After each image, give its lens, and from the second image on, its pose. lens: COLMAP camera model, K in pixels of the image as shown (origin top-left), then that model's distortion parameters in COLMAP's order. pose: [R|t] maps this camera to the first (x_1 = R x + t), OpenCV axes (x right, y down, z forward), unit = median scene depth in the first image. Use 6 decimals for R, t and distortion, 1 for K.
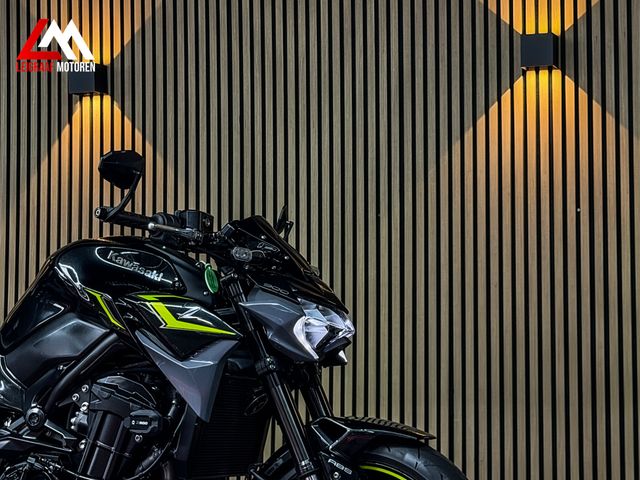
lens RADIAL K [[1451.8, 0, 316.5], [0, 1451.8, 238.5], [0, 0, 1]] dist [0.149917, 0.000000]
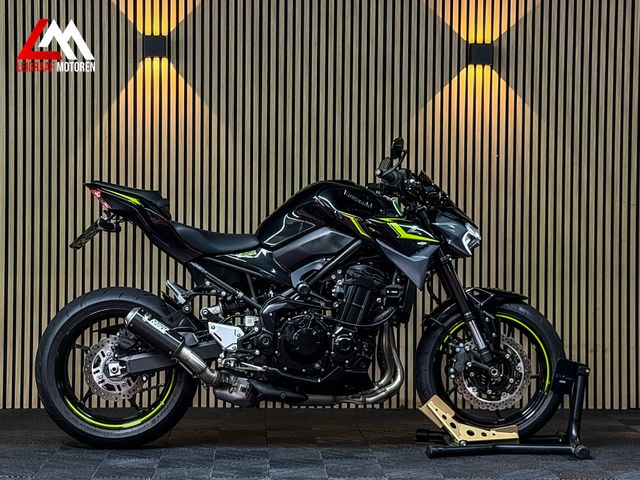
lens RADIAL K [[1451.8, 0, 324.7], [0, 1451.8, 239.5], [0, 0, 1]] dist [0.149917, 0.000000]
pose [[0.925586, 0.003663, 0.378519, -0.807121], [-0.038894, 0.995581, 0.085473, -0.077534], [-0.376533, -0.093835, 0.921639, -0.539755]]
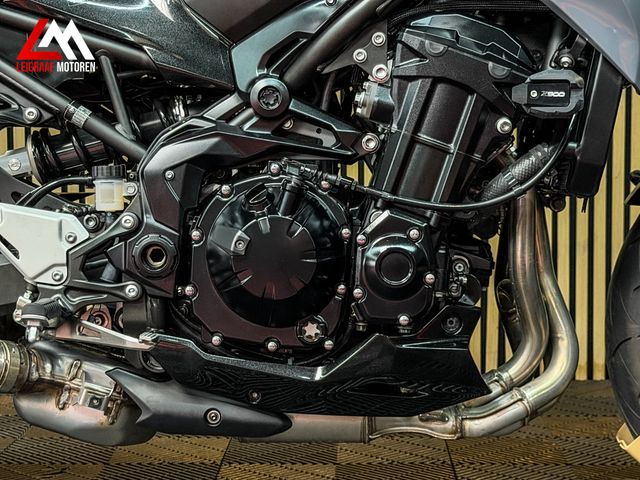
lens RADIAL K [[1451.8, 0, 325.8], [0, 1451.8, 242.5], [0, 0, 1]] dist [0.149917, 0.000000]
pose [[0.950740, -0.034780, 0.308032, -0.344336], [-0.018156, 0.985733, 0.167337, 0.086496], [-0.309457, -0.164686, 0.936544, 0.483528]]
